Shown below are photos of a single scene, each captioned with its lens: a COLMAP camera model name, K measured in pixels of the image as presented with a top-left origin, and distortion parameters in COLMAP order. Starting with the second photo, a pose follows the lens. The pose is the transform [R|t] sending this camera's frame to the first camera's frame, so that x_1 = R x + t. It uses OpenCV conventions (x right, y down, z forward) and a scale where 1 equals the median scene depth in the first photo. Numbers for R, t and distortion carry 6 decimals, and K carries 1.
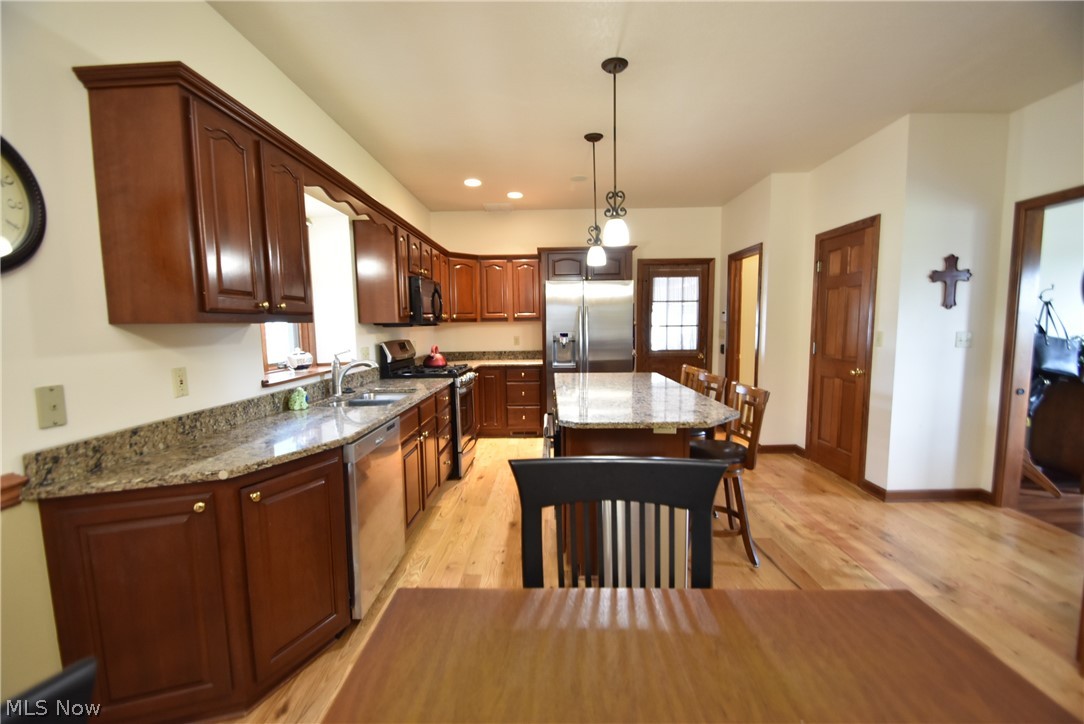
lens RADIAL K [[469.6, 0, 537.7], [0, 469.6, 373.1], [0, 0, 1]] dist [-0.022641, -0.000139]
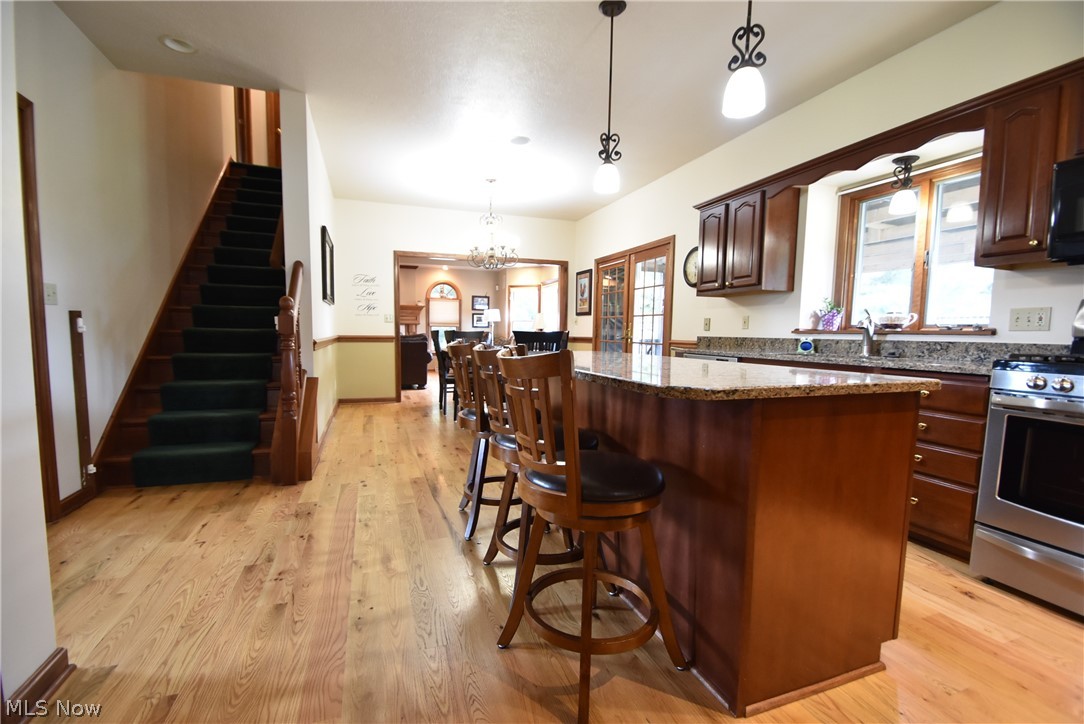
lens RADIAL K [[469.6, 0, 537.7], [0, 469.6, 373.1], [0, 0, 1]] dist [-0.022641, -0.000139]
pose [[-0.932312, 0.033601, -0.360092, 0.605586], [-0.036950, 0.981614, 0.187264, -0.078745], [0.359763, 0.187894, -0.913929, 1.750485]]
